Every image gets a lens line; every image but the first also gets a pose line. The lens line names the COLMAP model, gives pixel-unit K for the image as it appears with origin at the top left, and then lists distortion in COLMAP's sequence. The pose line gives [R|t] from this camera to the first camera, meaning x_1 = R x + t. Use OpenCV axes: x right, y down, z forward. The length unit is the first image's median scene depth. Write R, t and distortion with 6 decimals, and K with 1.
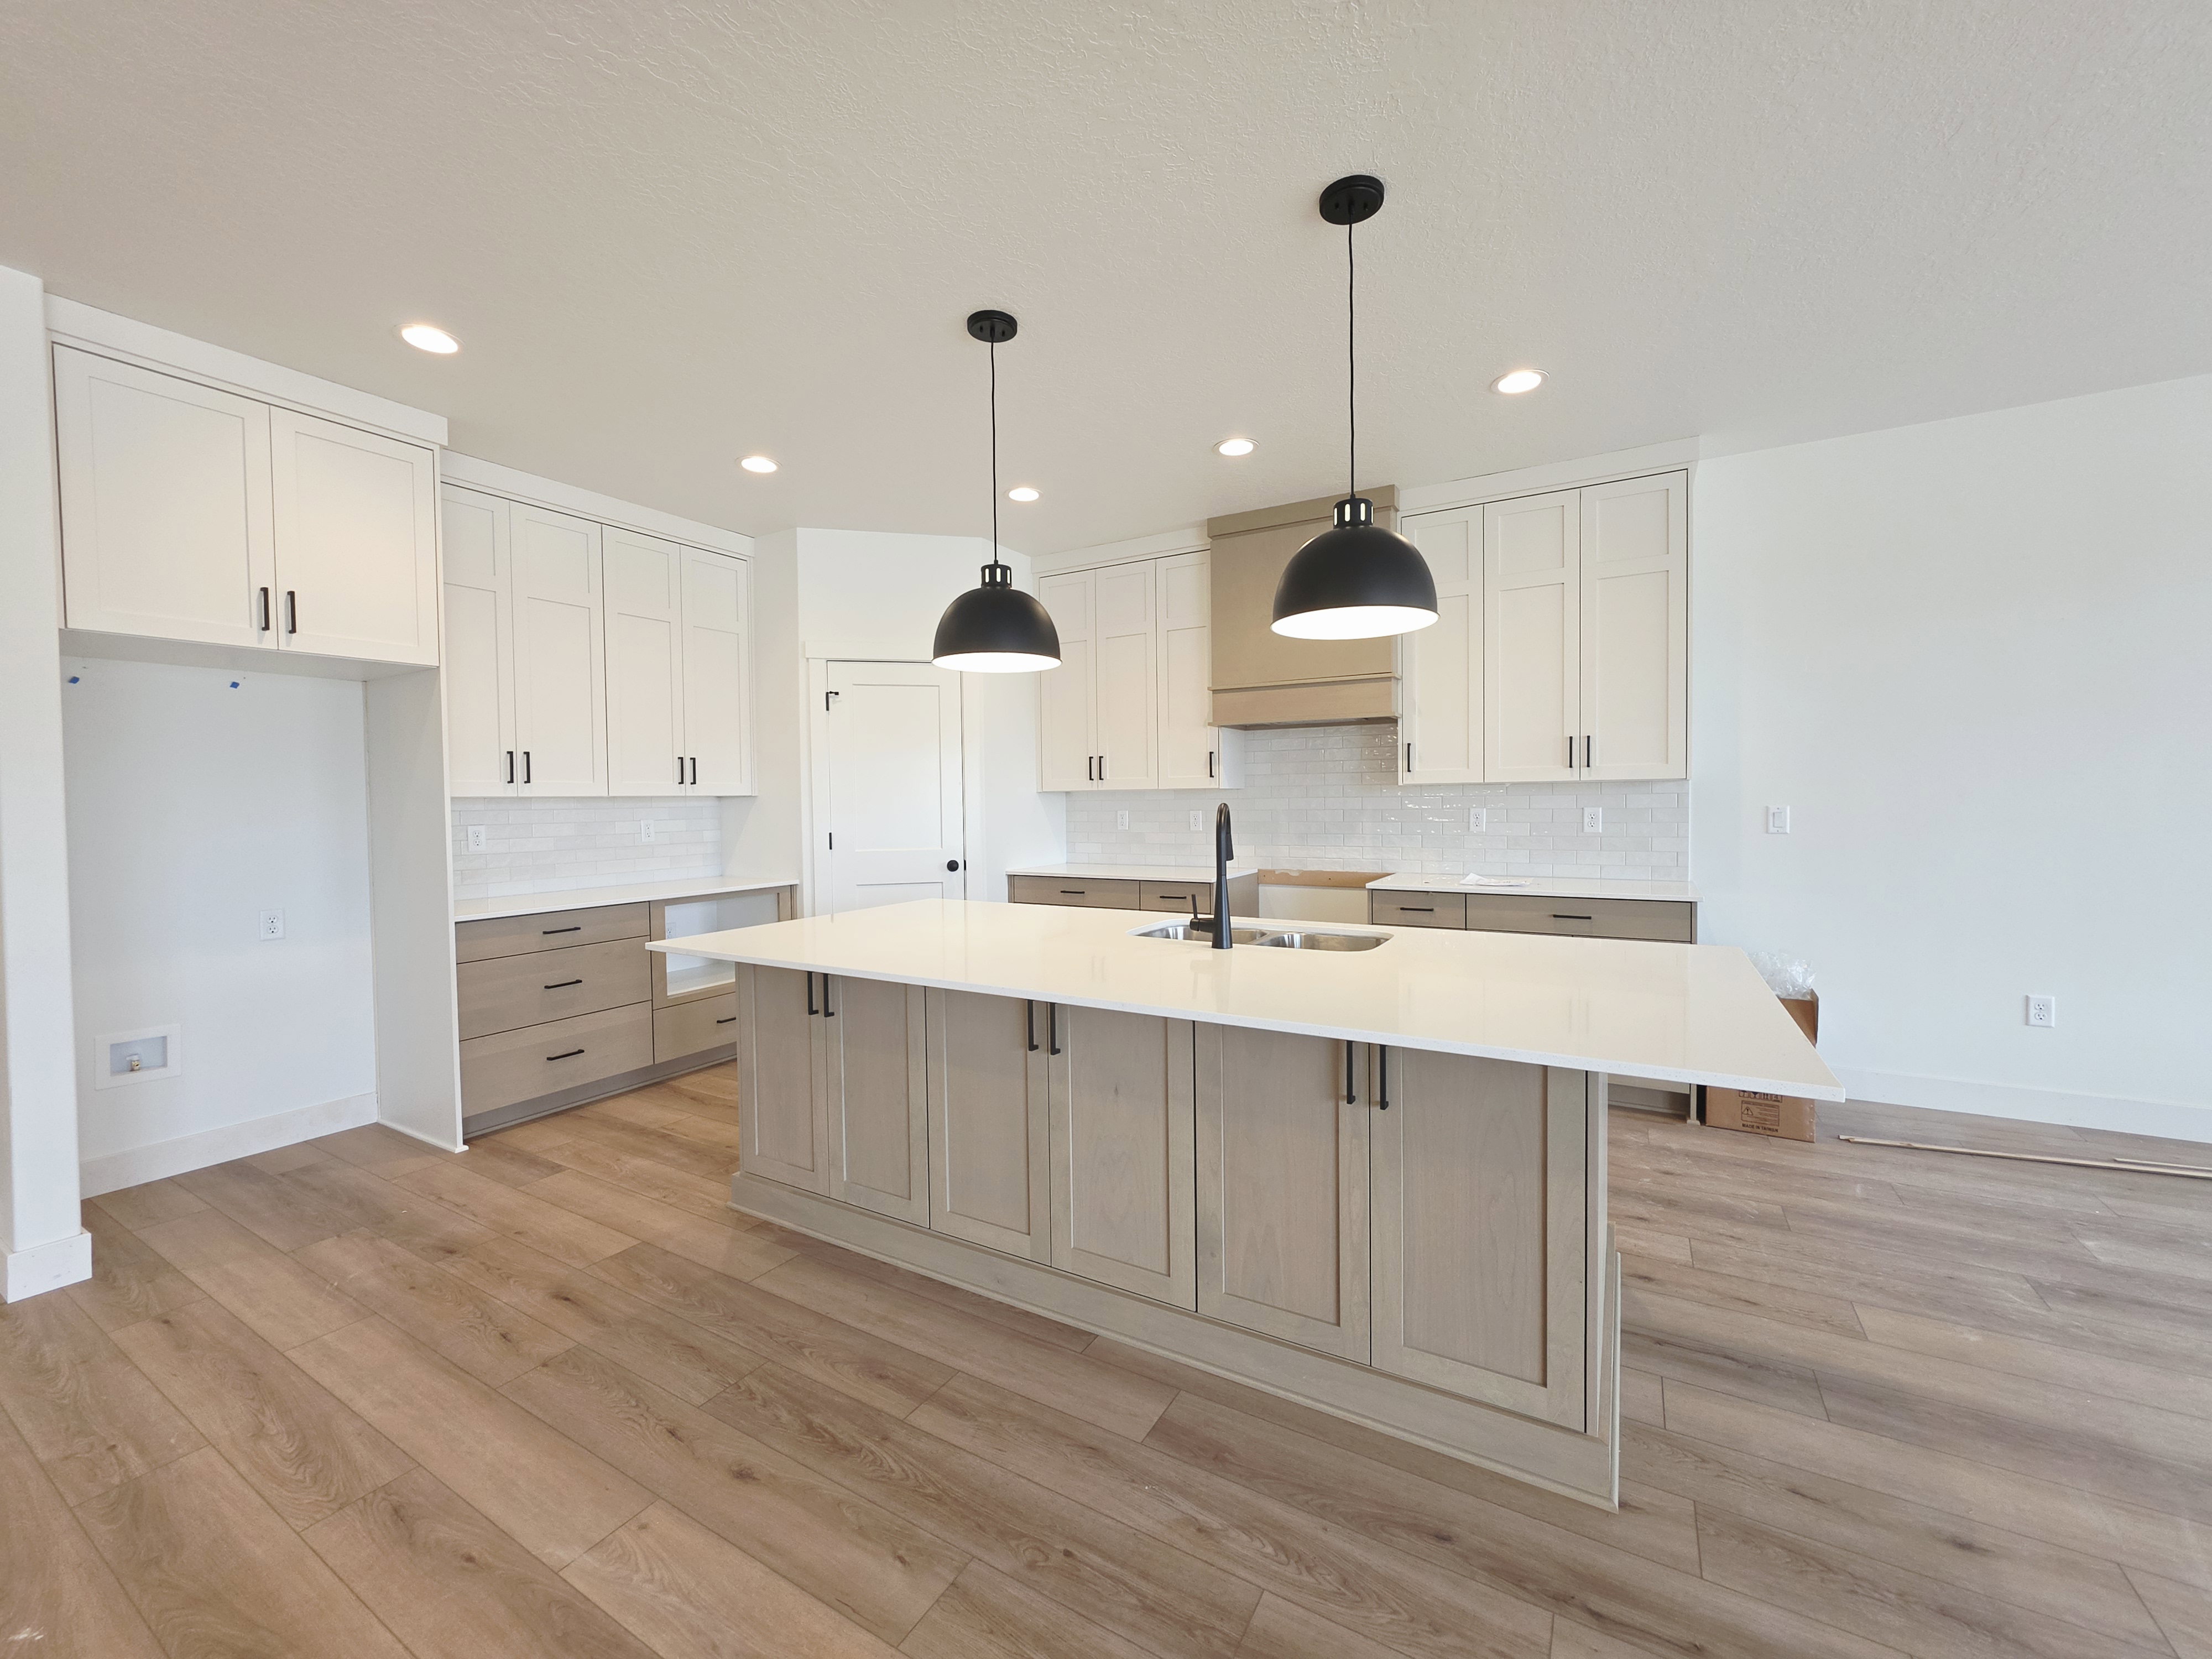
lens RADIAL K [[886.7, 0, 1094.9], [0, 886.7, 820.2], [0, 0, 1]] dist [-0.006958, 0.002054]
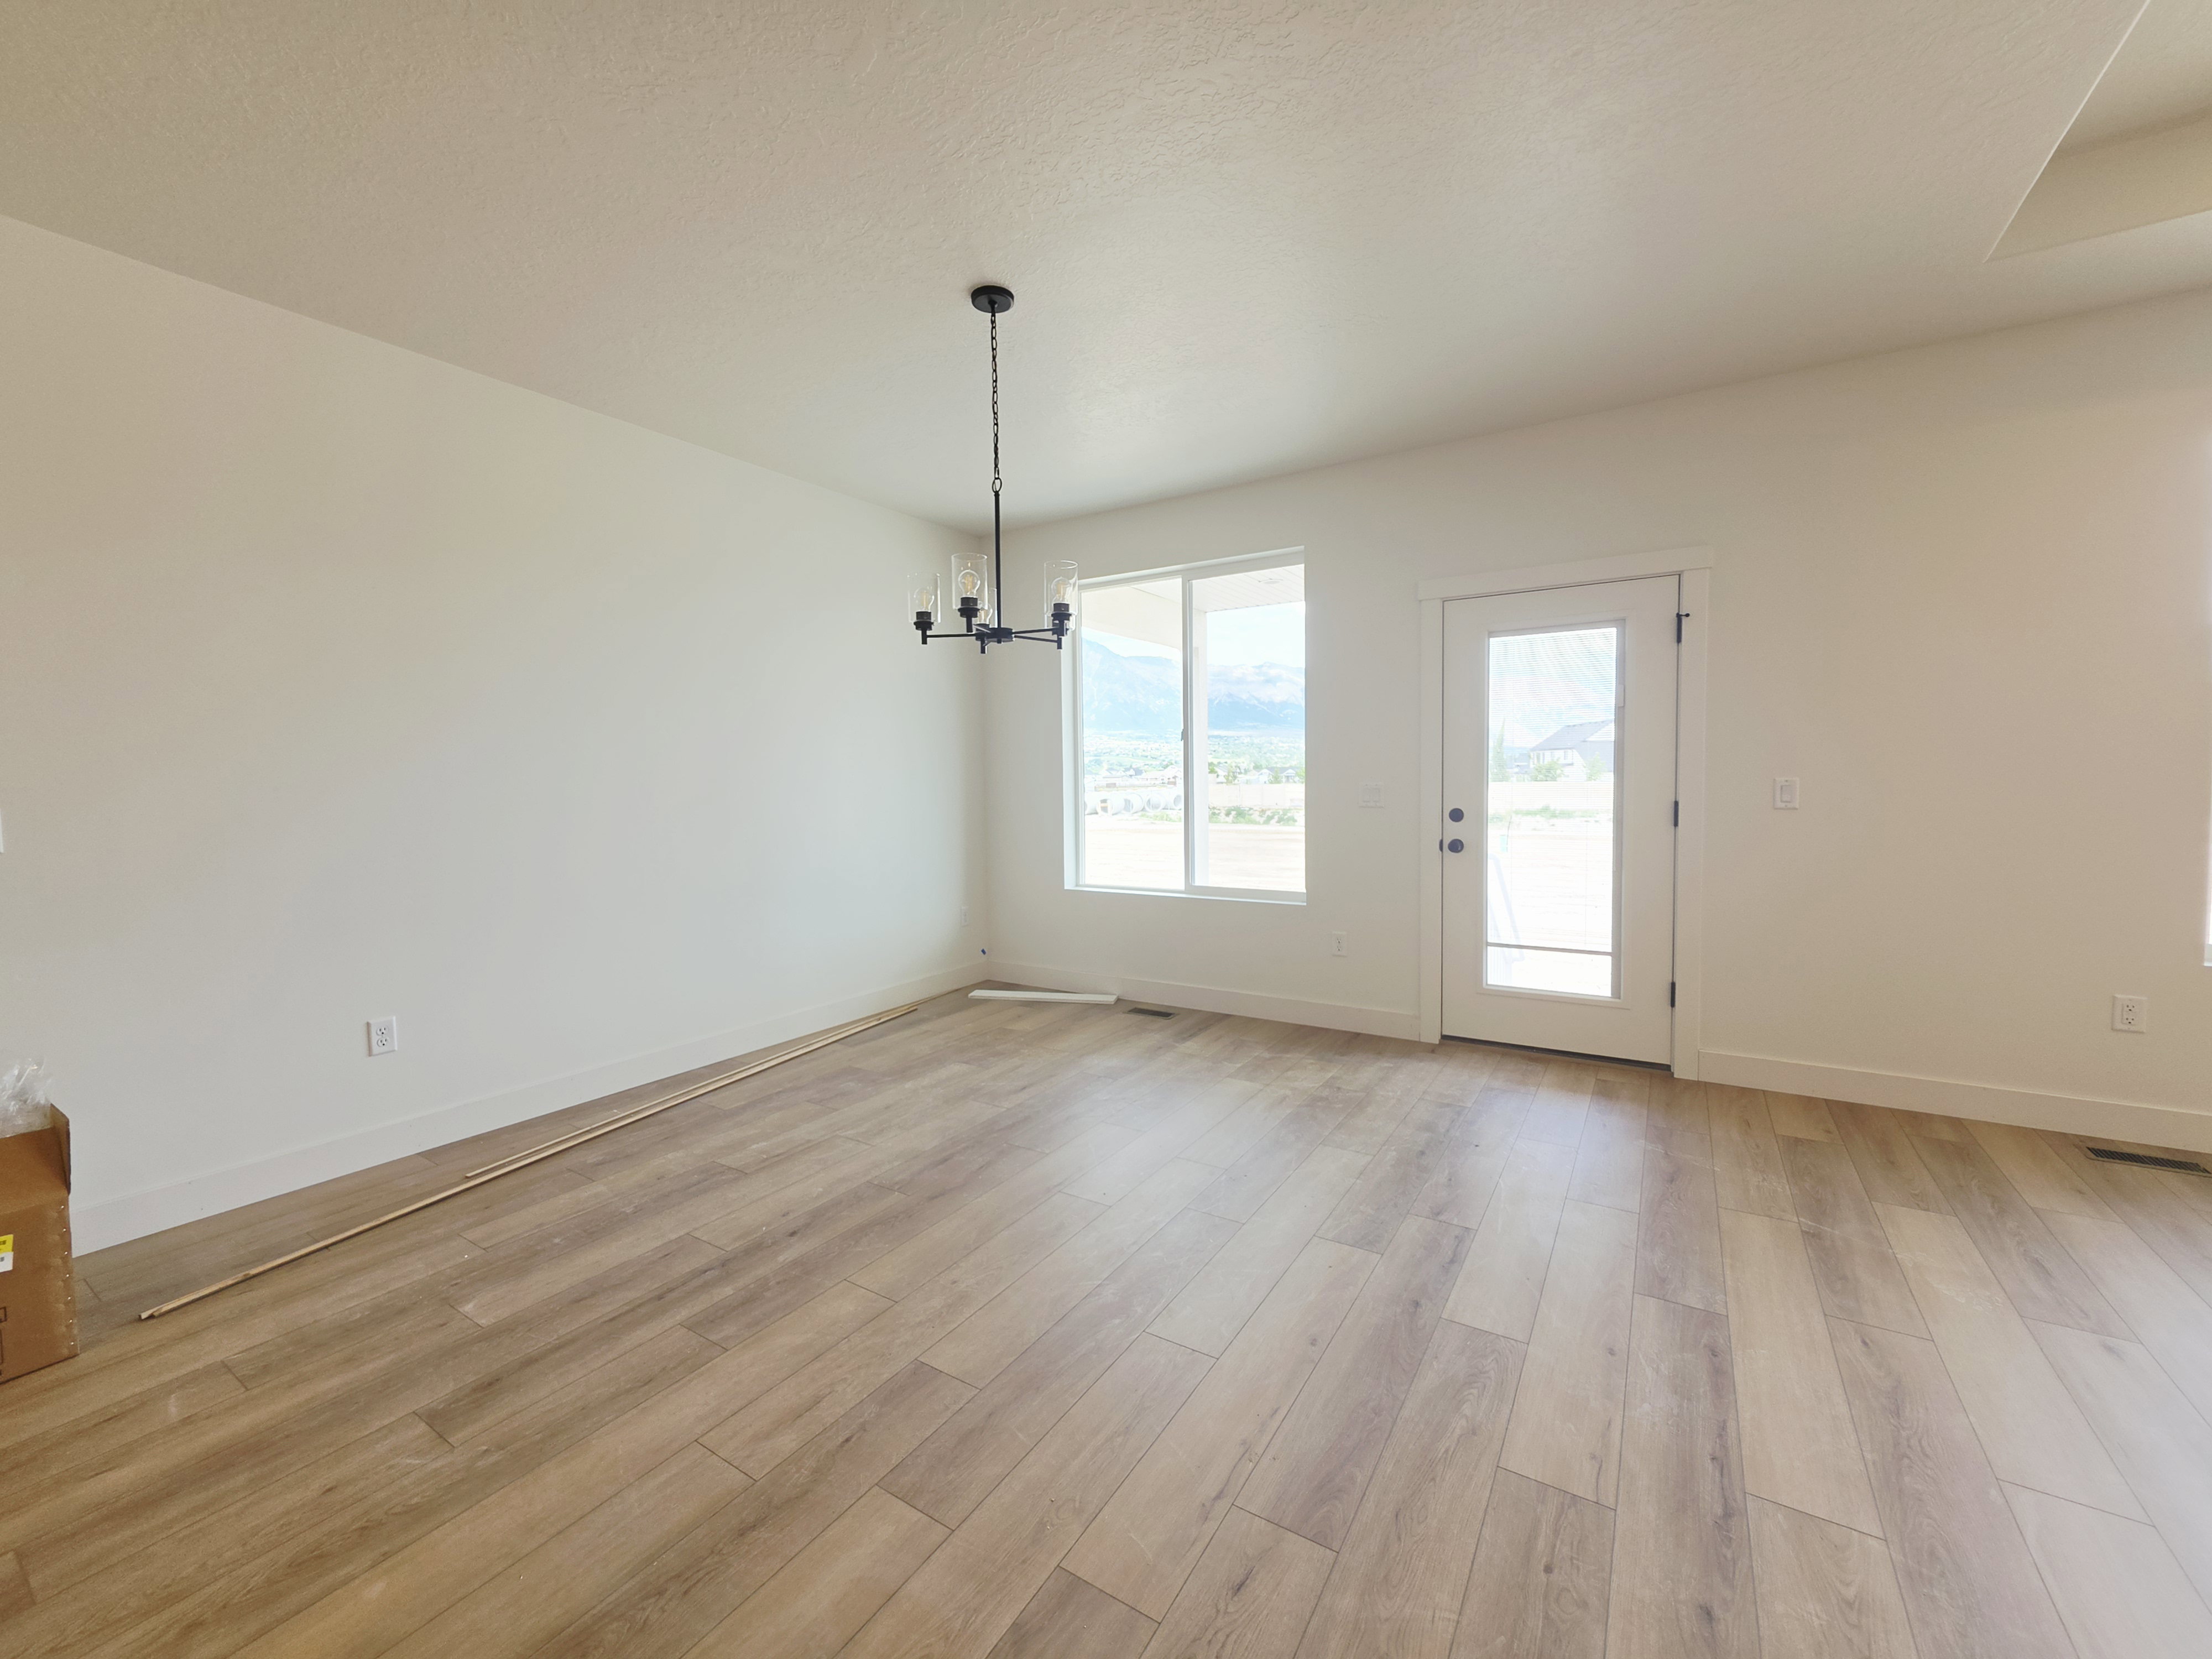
lens RADIAL K [[886.7, 0, 1104.0], [0, 886.7, 820.9], [0, 0, 1]] dist [-0.006958, 0.002054]
pose [[0.030581, -0.034553, 0.998935, 0.251124], [0.040067, 0.998641, 0.033316, 0.002743], [-0.998729, 0.039005, 0.031924, 0.277038]]
